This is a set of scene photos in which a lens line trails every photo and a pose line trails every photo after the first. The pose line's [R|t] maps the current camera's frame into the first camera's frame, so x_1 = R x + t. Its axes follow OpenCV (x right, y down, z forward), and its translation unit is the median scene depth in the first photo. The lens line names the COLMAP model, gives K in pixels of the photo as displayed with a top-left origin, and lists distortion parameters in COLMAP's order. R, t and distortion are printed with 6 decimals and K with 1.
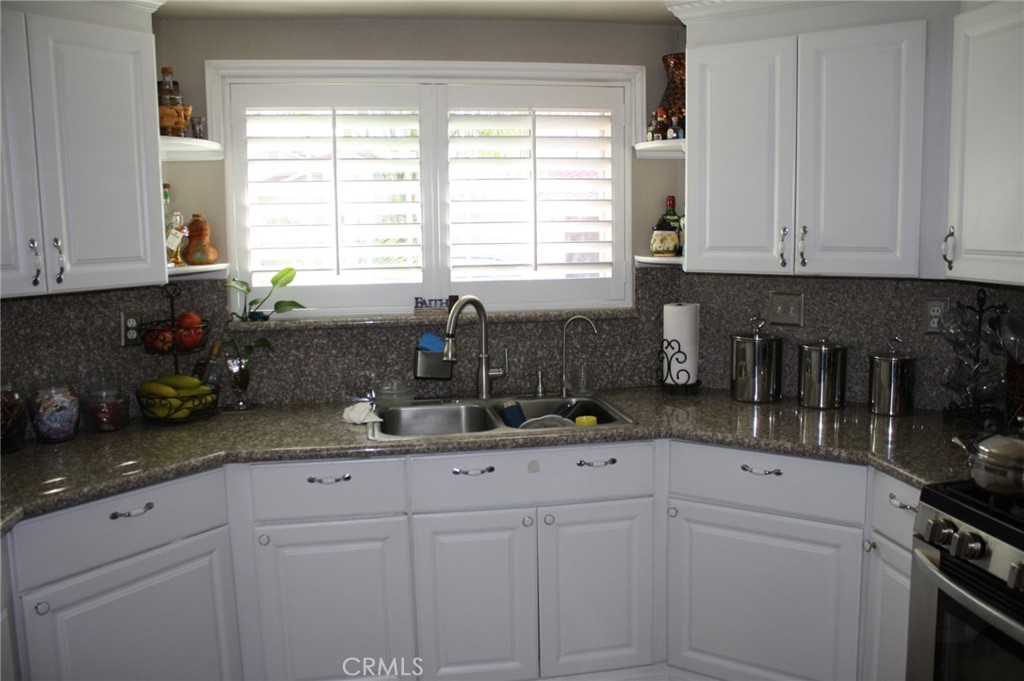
lens RADIAL K [[860.1, 0, 512.0], [0, 860.1, 340.5], [0, 0, 1]] dist [-0.159304, 0.144162]
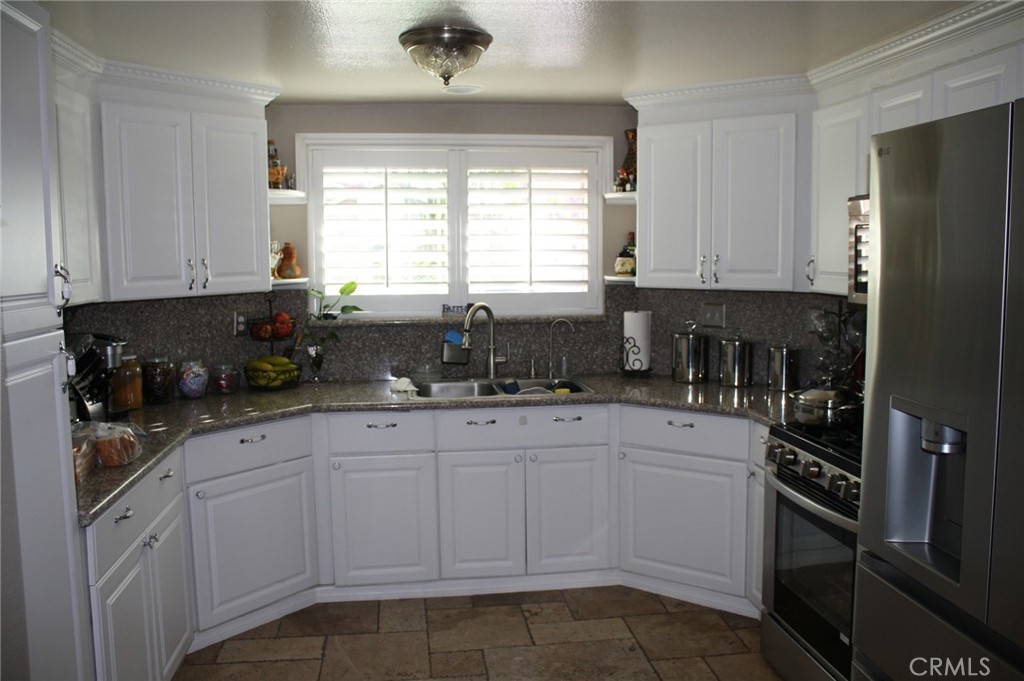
lens RADIAL K [[860.1, 0, 512.0], [0, 860.1, 340.5], [0, 0, 1]] dist [-0.159304, 0.144162]
pose [[0.999412, 0.011290, -0.032383, 0.046121], [-0.012207, 0.999526, -0.028252, 0.047728], [0.032048, 0.028630, 0.999076, -0.393943]]
